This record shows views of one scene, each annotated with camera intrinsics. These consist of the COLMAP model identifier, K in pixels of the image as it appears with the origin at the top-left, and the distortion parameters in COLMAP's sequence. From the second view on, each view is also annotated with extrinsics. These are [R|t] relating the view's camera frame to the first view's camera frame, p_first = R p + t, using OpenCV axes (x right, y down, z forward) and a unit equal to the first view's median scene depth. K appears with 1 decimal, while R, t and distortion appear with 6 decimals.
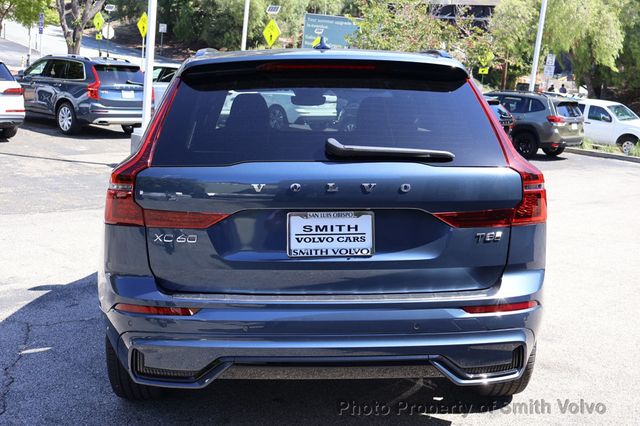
lens RADIAL K [[733.1, 0, 320.0], [0, 733.1, 213.0], [0, 0, 1]] dist [-0.023105, -0.028979]
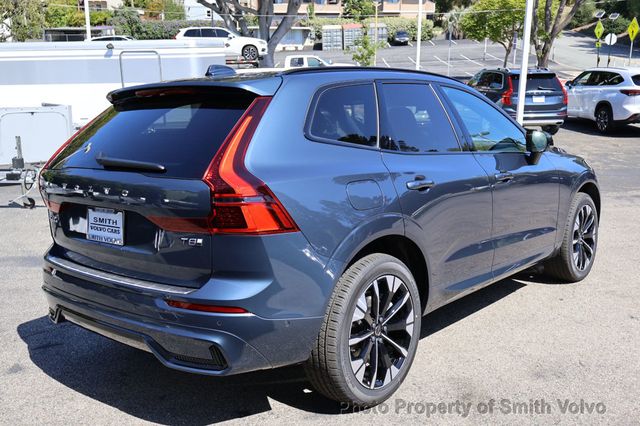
lens RADIAL K [[625.2, 0, 320.0], [0, 625.2, 213.0], [0, 0, 1]] dist [-0.001965, 0.002054]
pose [[0.690475, 0.079693, -0.718953, 1.033832], [-0.064329, 0.996740, 0.048704, -0.069023], [0.720490, 0.012621, 0.693350, 0.486551]]
